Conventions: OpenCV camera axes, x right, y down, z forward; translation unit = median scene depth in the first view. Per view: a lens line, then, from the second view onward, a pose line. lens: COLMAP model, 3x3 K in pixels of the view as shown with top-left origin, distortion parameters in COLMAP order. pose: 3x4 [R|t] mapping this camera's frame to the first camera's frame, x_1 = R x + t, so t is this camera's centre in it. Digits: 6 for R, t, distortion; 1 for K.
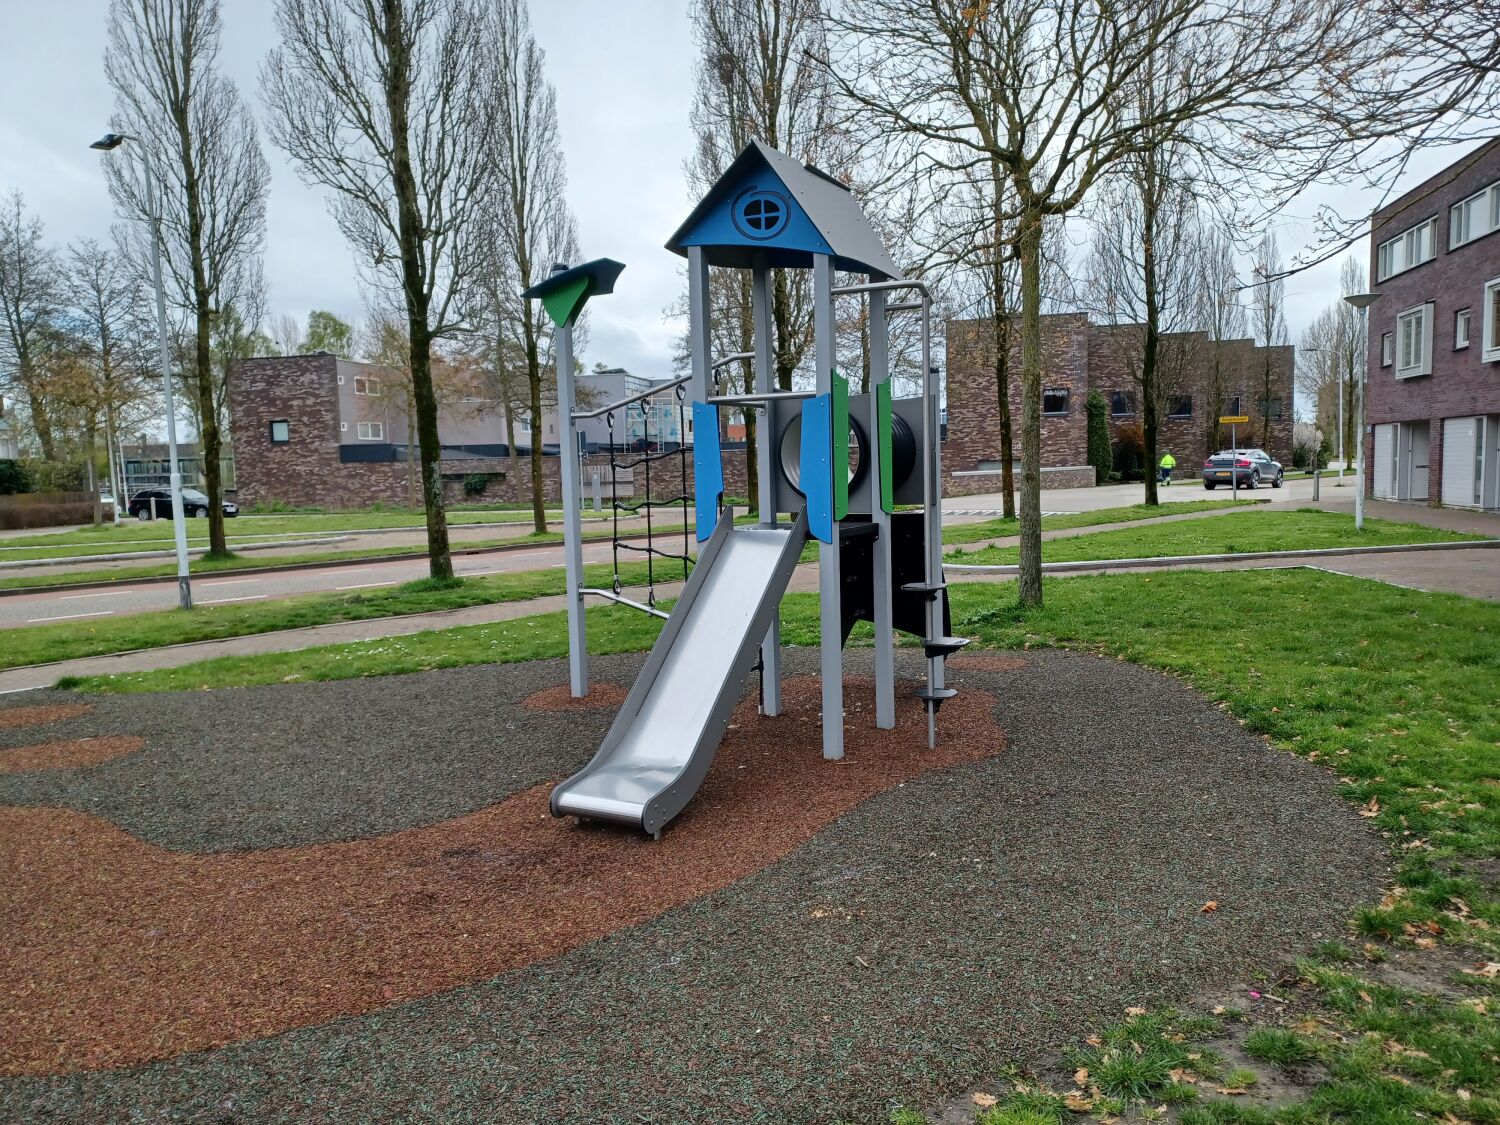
lens RADIAL K [[1072.2, 0, 742.6], [0, 1072.2, 559.0], [0, 0, 1]] dist [0.020084, -0.020935]
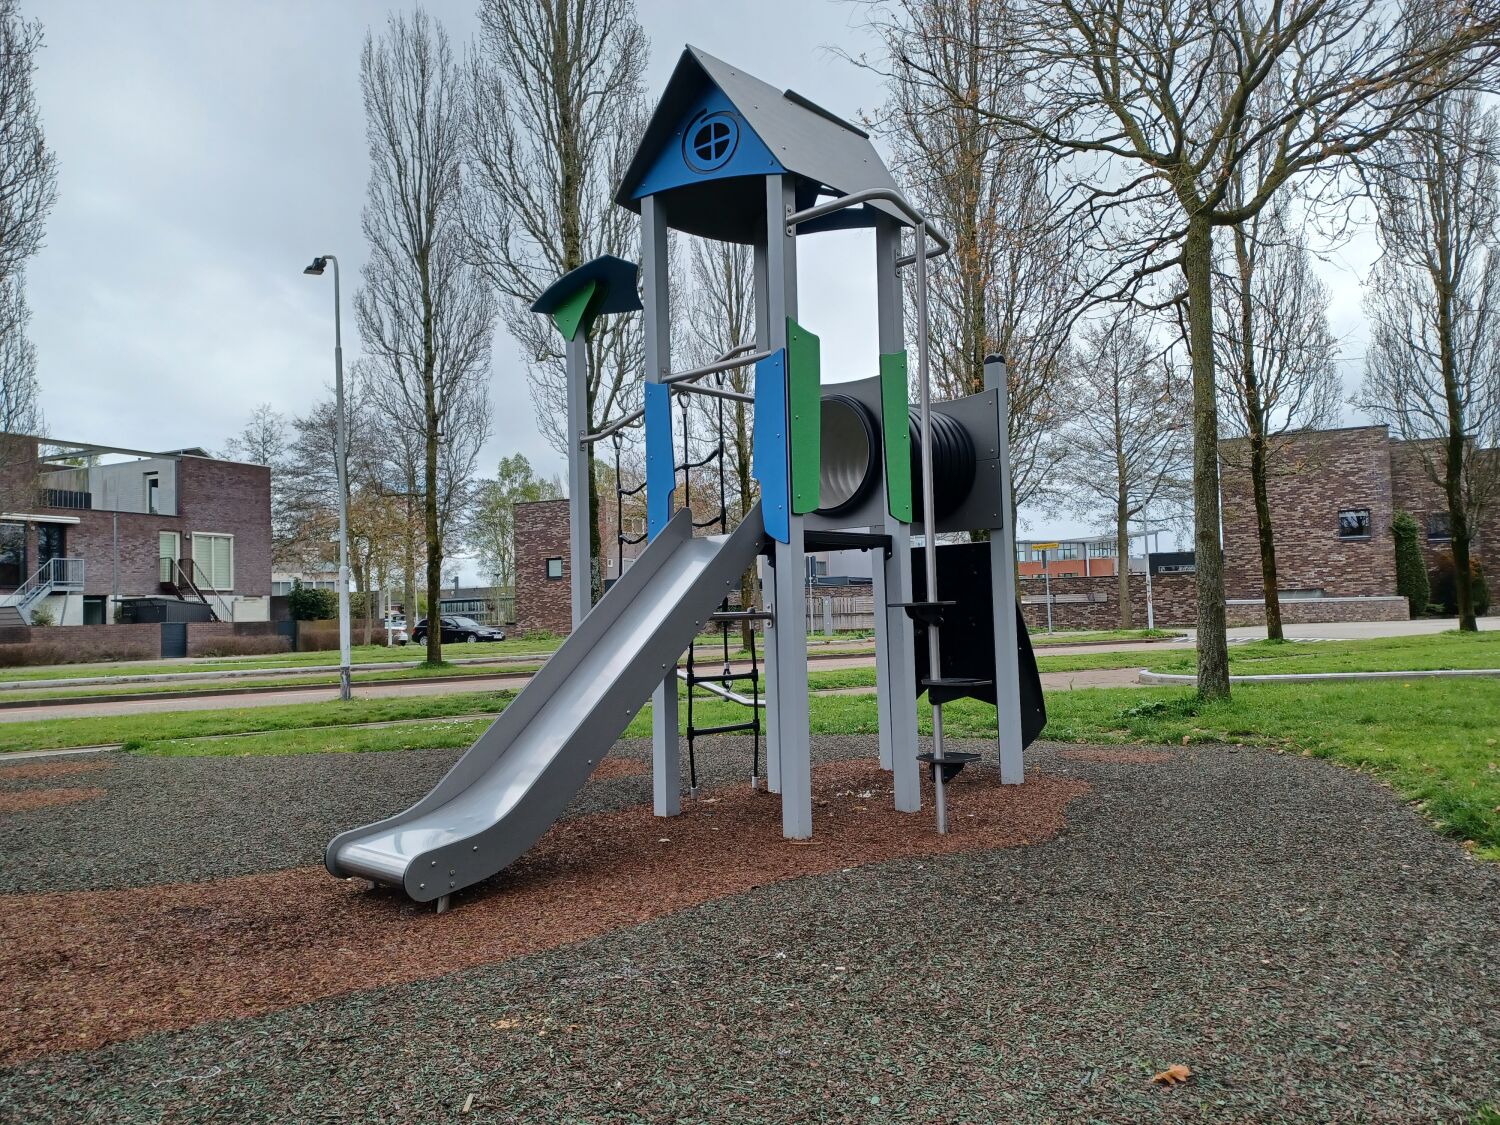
lens RADIAL K [[1072.2, 0, 738.2], [0, 1072.2, 572.9], [0, 0, 1]] dist [0.020084, -0.020935]
pose [[0.969050, -0.007787, -0.246743, 0.055327], [-0.021146, 0.993210, -0.114396, 0.021845], [0.245958, 0.116073, 0.962305, 0.063099]]
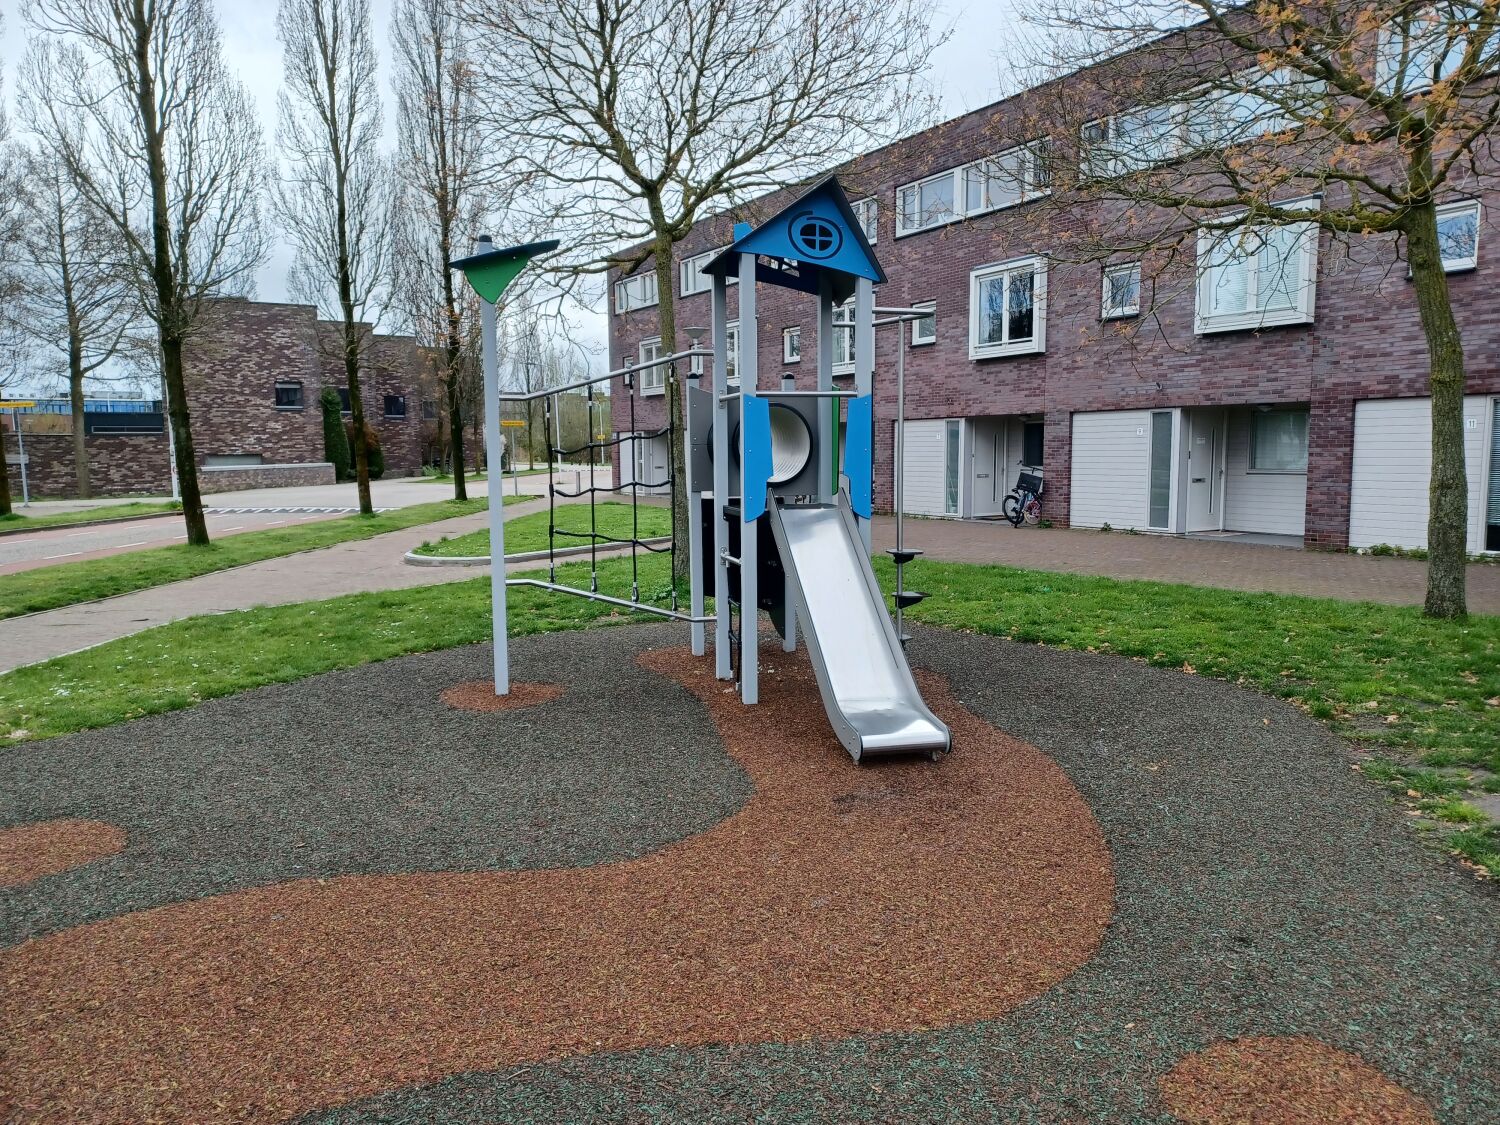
lens RADIAL K [[1072.2, 0, 740.7], [0, 1072.2, 557.2], [0, 0, 1]] dist [0.020084, -0.020935]
pose [[0.743077, -0.045357, 0.667667, -0.197861], [0.045443, 0.998818, 0.017277, 0.000426], [-0.667661, 0.017503, 0.744260, 0.046192]]
